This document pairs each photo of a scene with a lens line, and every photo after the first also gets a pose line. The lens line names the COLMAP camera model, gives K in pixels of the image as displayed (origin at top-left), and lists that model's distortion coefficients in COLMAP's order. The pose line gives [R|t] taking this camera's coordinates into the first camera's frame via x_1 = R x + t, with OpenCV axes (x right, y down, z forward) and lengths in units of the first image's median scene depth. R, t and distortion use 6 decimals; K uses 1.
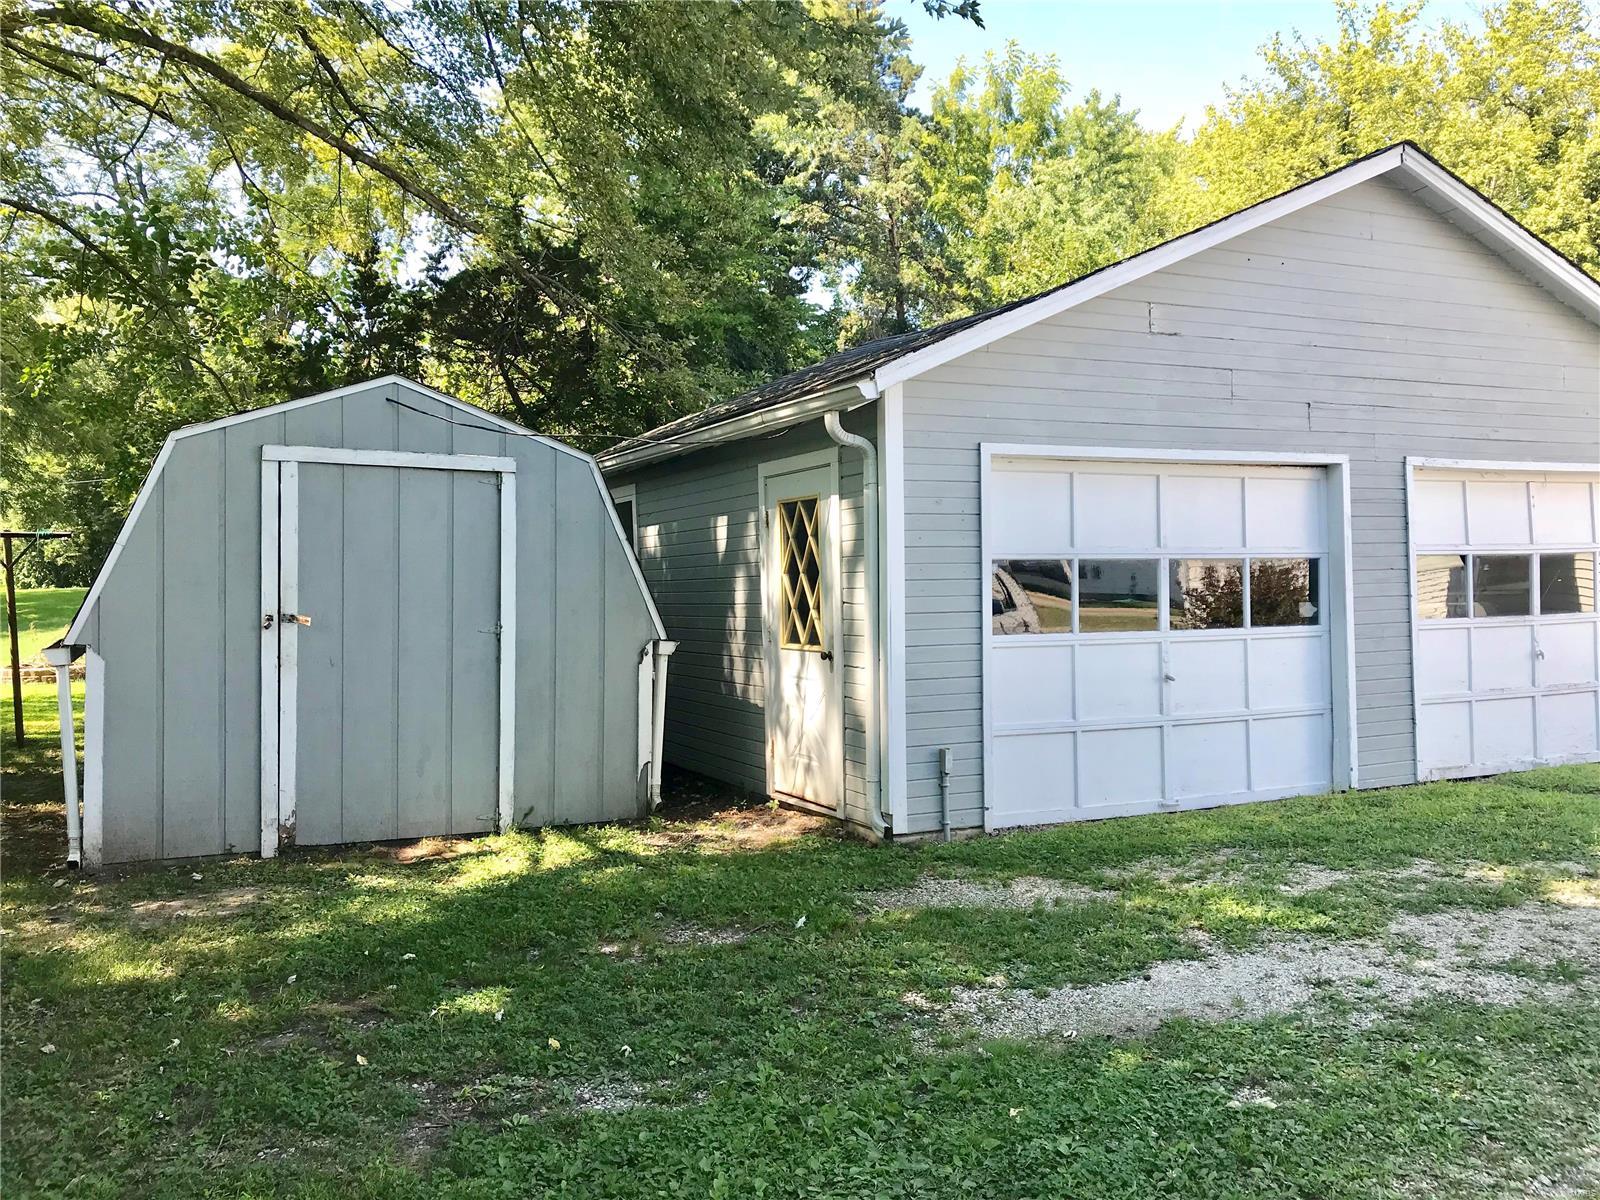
lens RADIAL K [[1293.8, 0, 804.4], [0, 1293.8, 601.2], [0, 0, 1]] dist [0.029133, -0.009967]
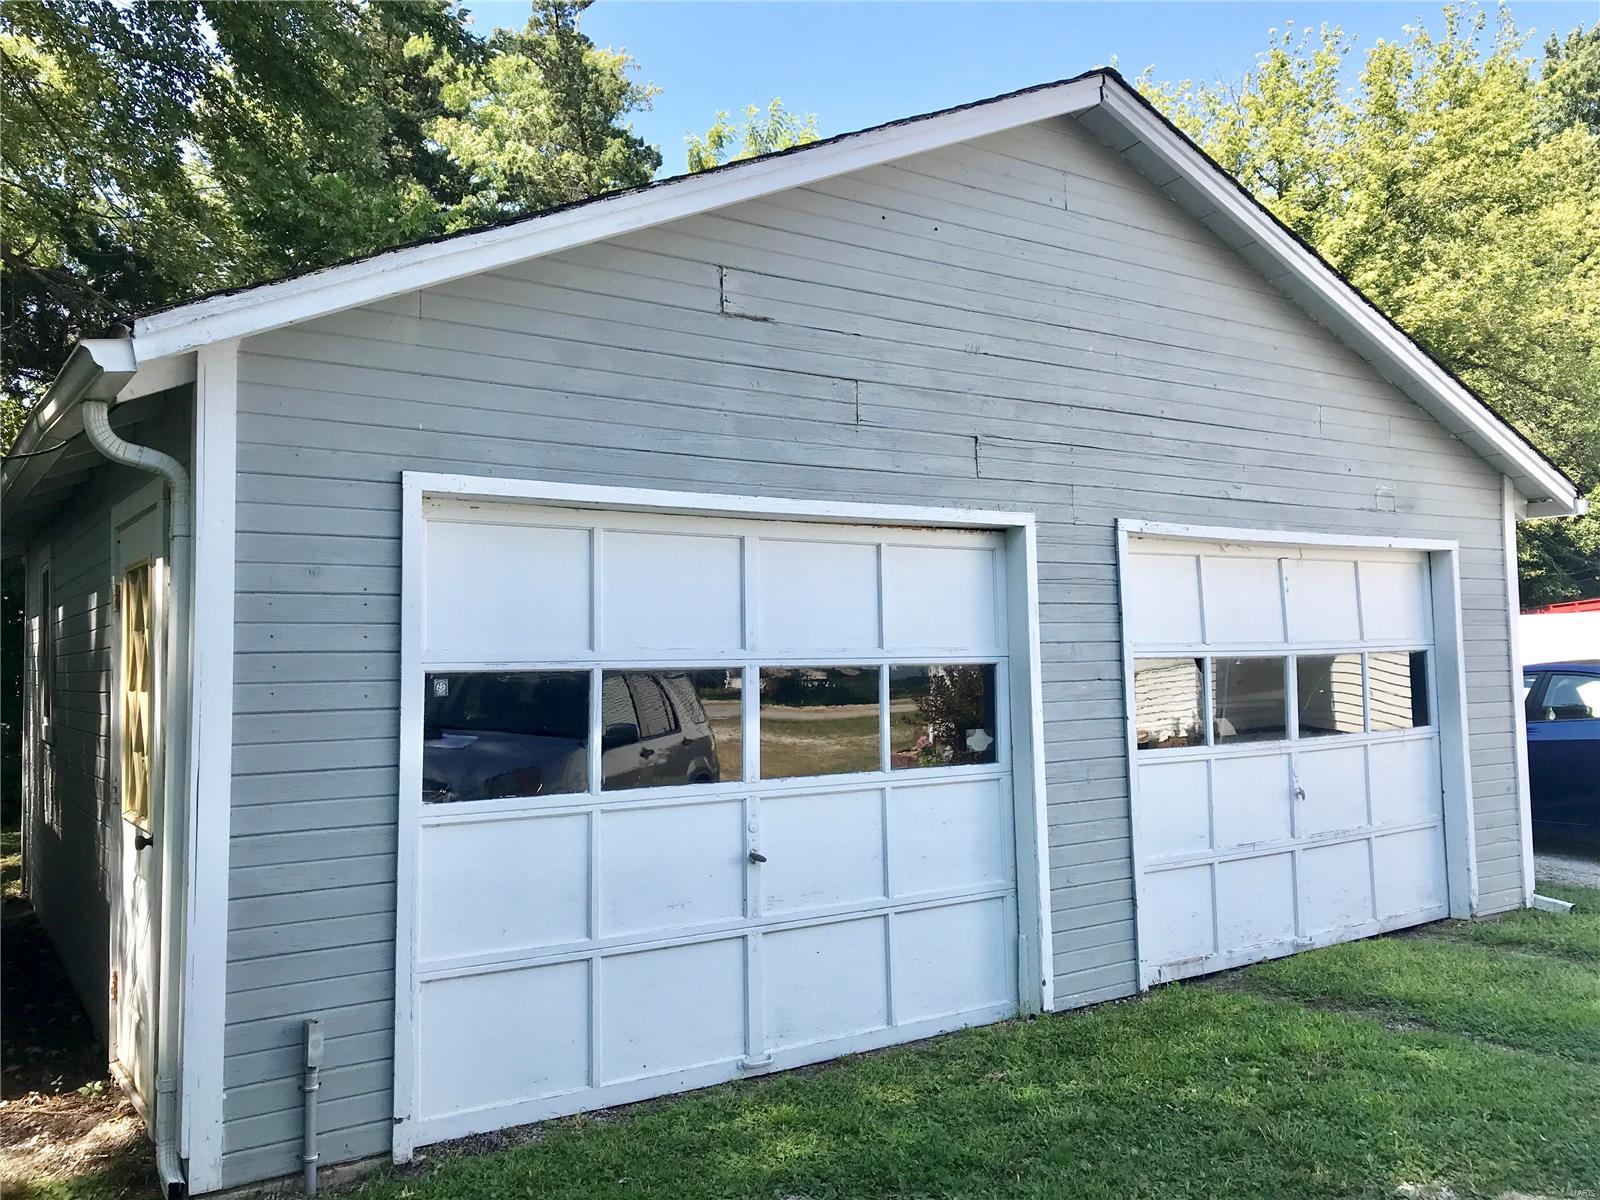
lens RADIAL K [[1293.8, 0, 792.7], [0, 1293.8, 598.7], [0, 0, 1]] dist [0.029133, -0.009967]
pose [[0.989366, 0.009887, 0.145111, 0.194555], [-0.001250, 0.998228, -0.059490, -0.027264], [-0.145442, 0.058676, 0.987625, 0.349530]]
